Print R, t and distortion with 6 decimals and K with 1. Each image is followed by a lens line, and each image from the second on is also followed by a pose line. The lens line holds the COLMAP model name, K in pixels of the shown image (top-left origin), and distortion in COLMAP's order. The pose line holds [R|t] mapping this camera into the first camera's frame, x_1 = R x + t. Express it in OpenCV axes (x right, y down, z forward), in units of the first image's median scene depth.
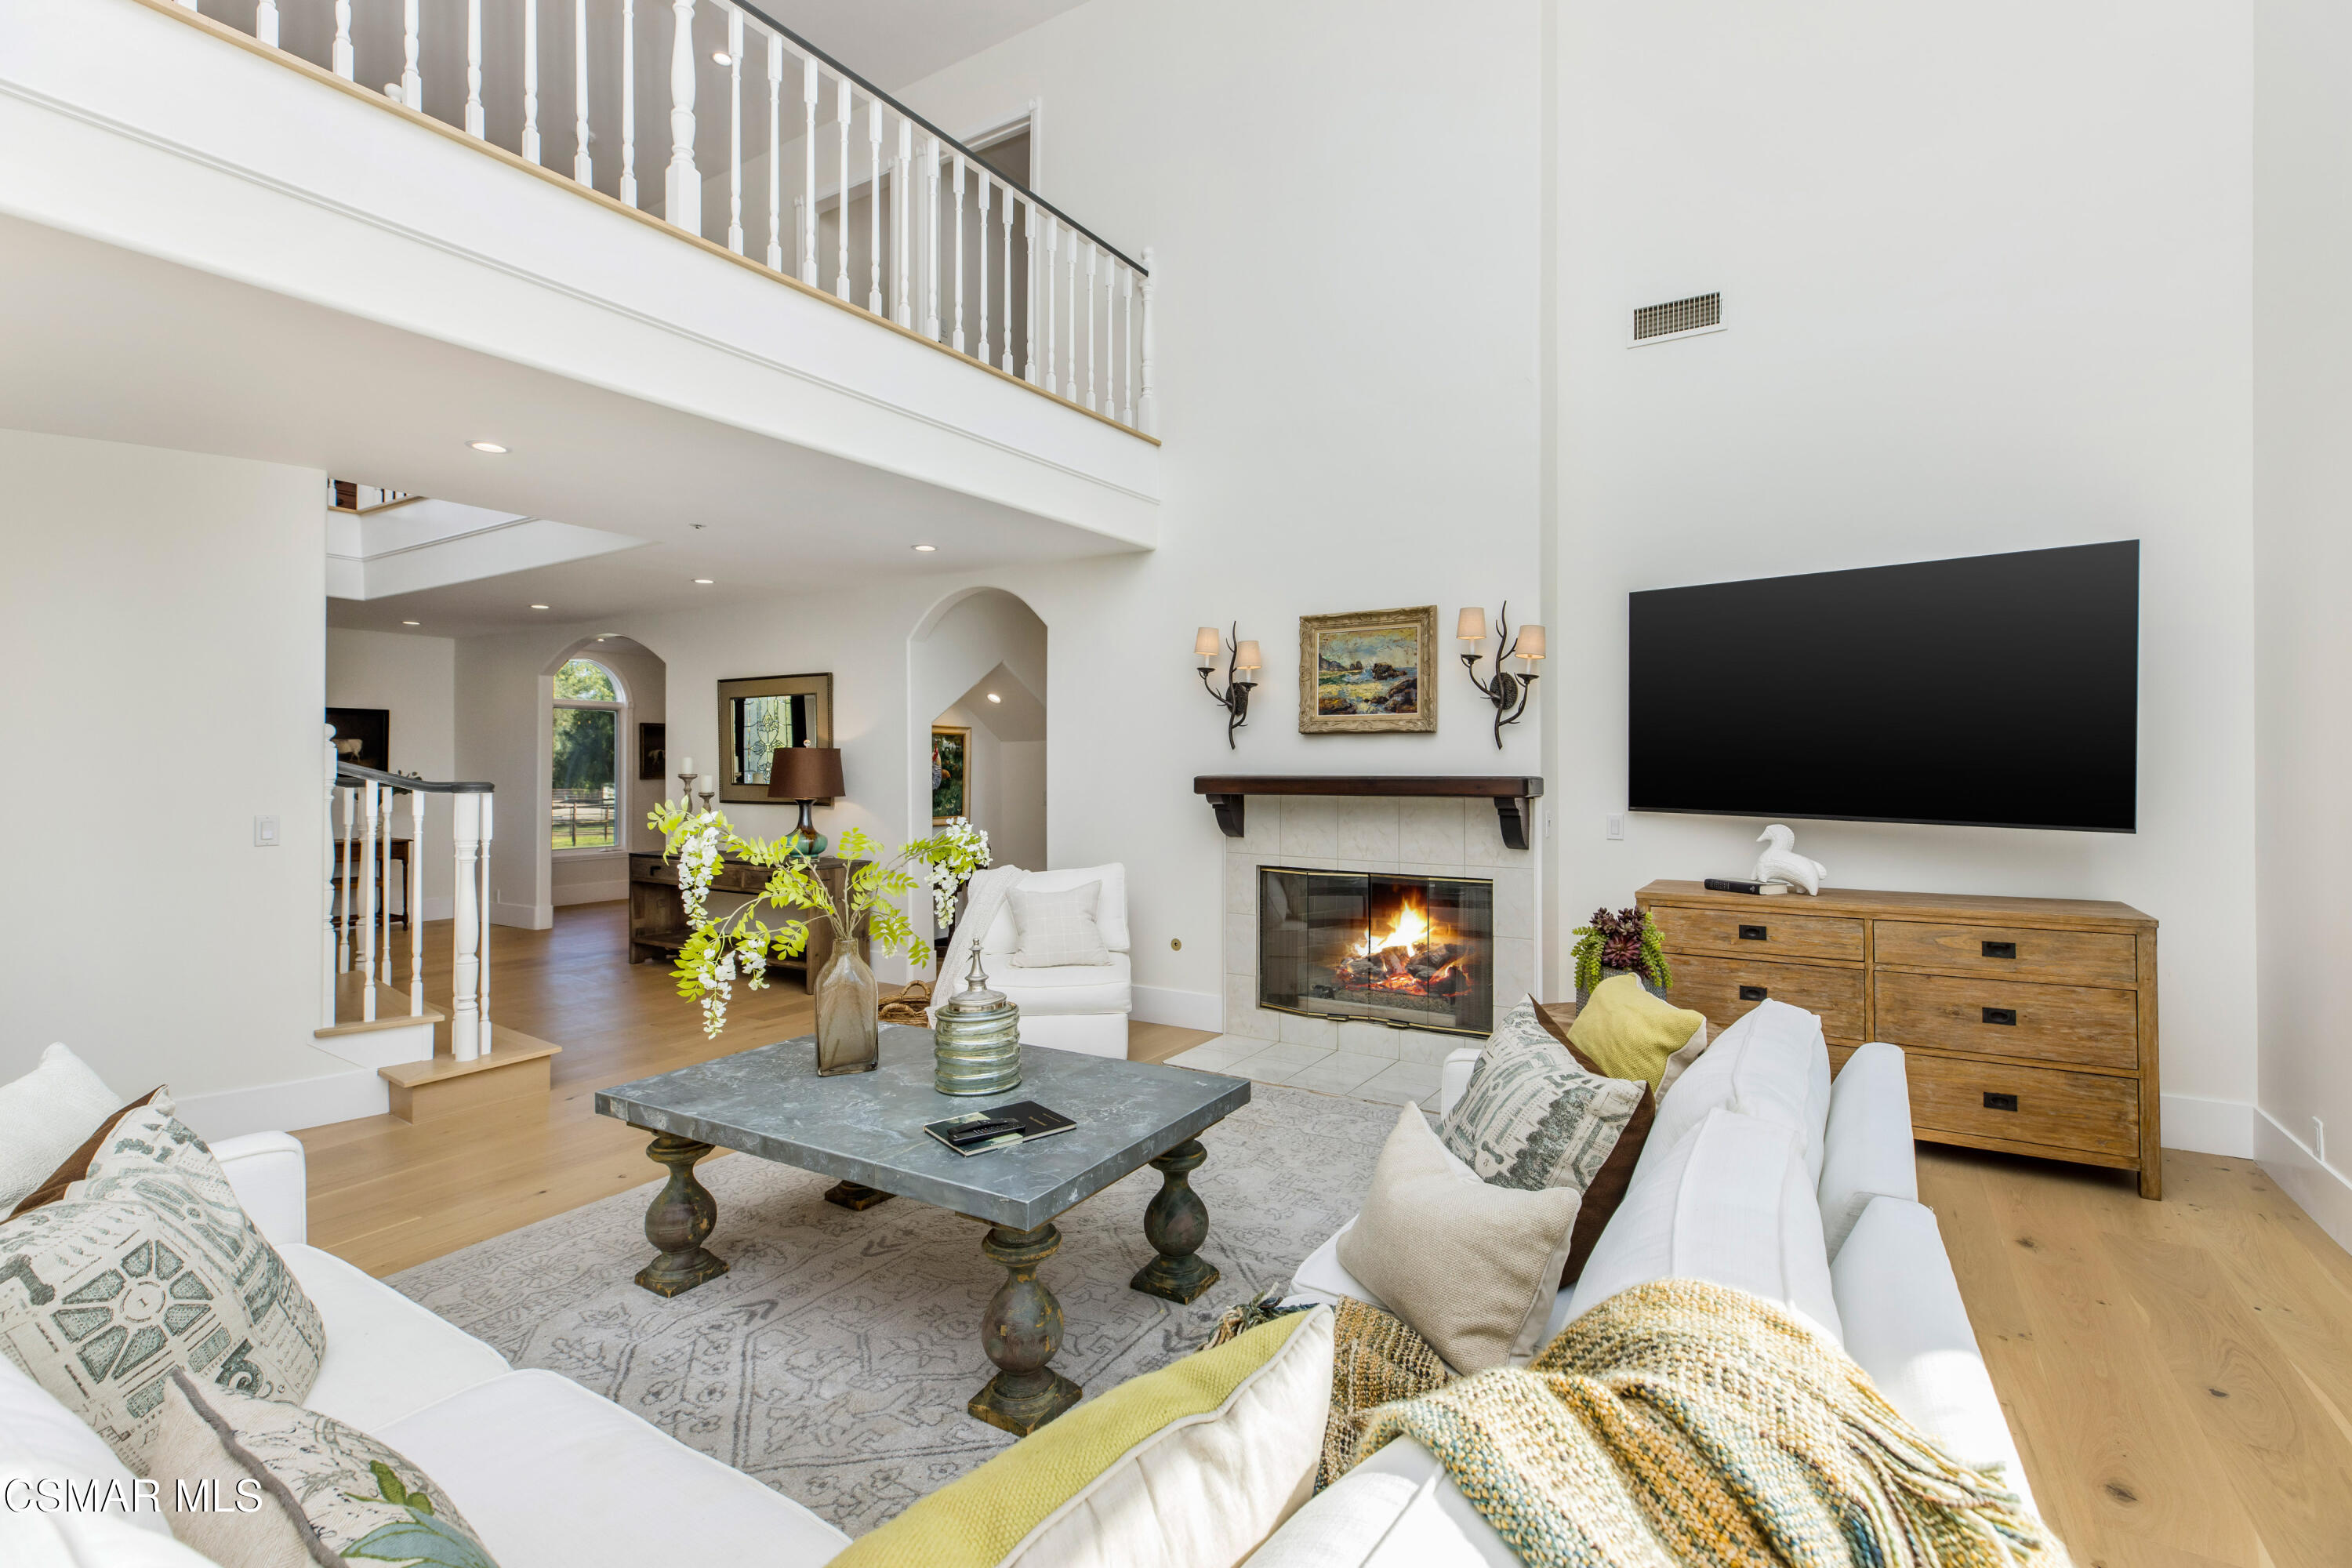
lens RADIAL K [[1070.3, 0, 1181.8], [0, 1070.3, 771.1], [0, 0, 1]] dist [0.015617, 0.000073]
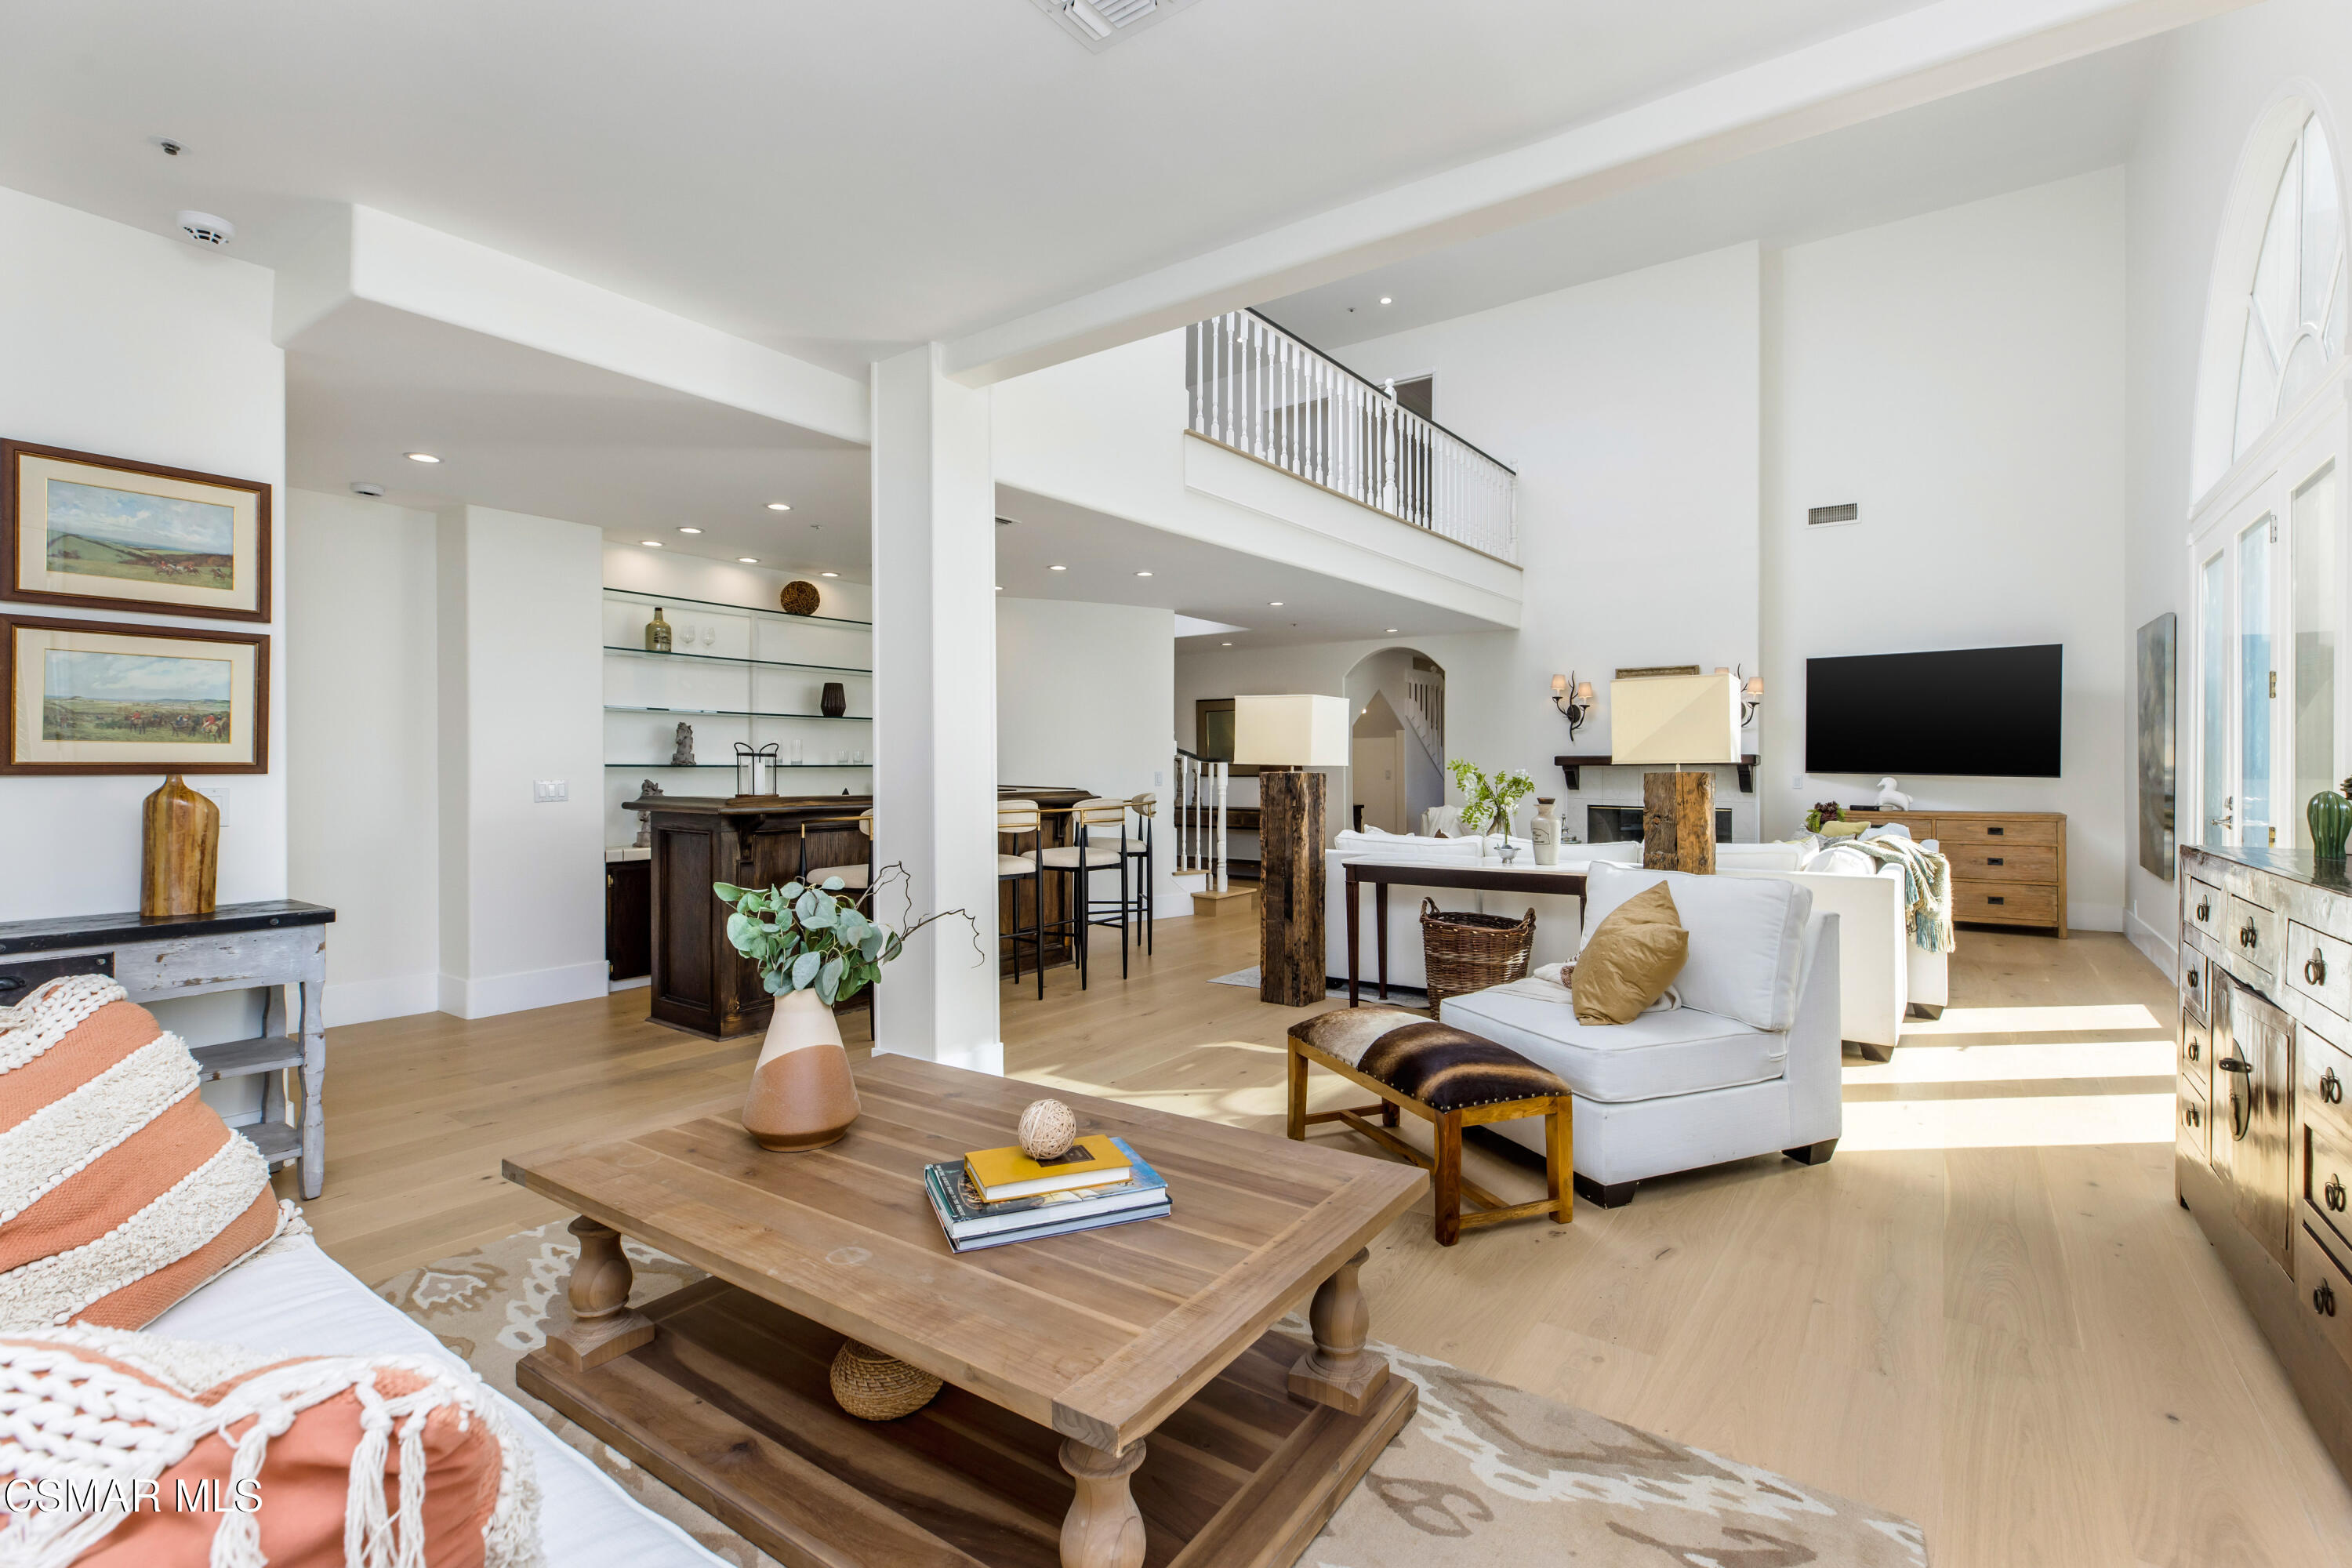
lens RADIAL K [[1070.3, 0, 1172.8], [0, 1070.3, 777.7], [0, 0, 1]] dist [0.015617, 0.000073]
pose [[0.997963, 0.002432, -0.063750, -0.649689], [-0.002142, 0.999987, 0.004612, 0.043298], [0.063761, -0.004466, 0.997955, -1.091672]]
